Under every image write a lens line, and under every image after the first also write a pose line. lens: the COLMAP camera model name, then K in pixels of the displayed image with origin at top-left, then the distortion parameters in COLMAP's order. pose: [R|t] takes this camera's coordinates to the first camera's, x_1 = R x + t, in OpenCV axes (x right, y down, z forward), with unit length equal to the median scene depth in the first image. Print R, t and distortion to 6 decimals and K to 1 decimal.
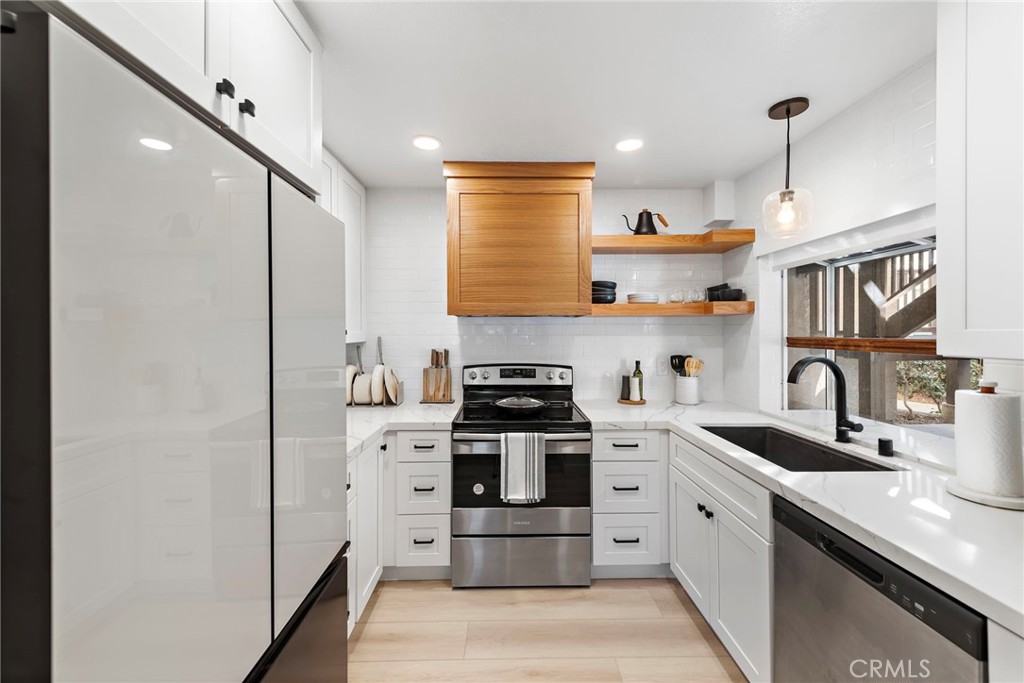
lens RADIAL K [[407.2, 0, 513.5], [0, 407.2, 337.0], [0, 0, 1]] dist [0.017189, -0.000109]
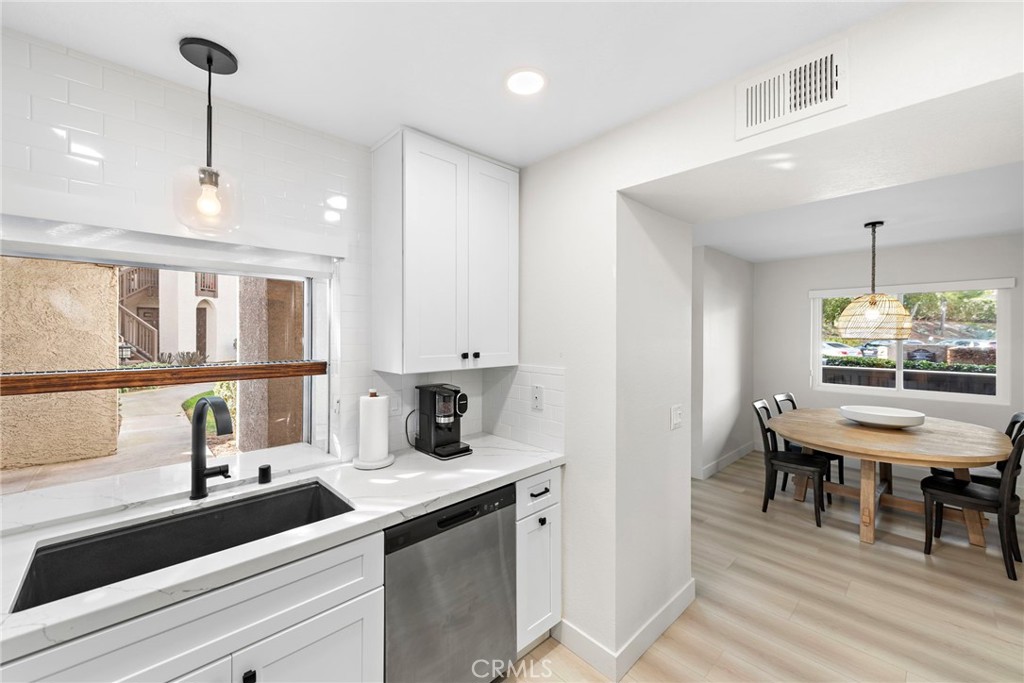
lens RADIAL K [[407.2, 0, 513.5], [0, 407.2, 337.0], [0, 0, 1]] dist [0.017189, -0.000109]
pose [[-0.679561, -0.001476, 0.733618, -0.232981], [0.004649, 0.999969, 0.006318, -0.068055], [-0.733604, 0.007704, -0.679533, 1.132072]]
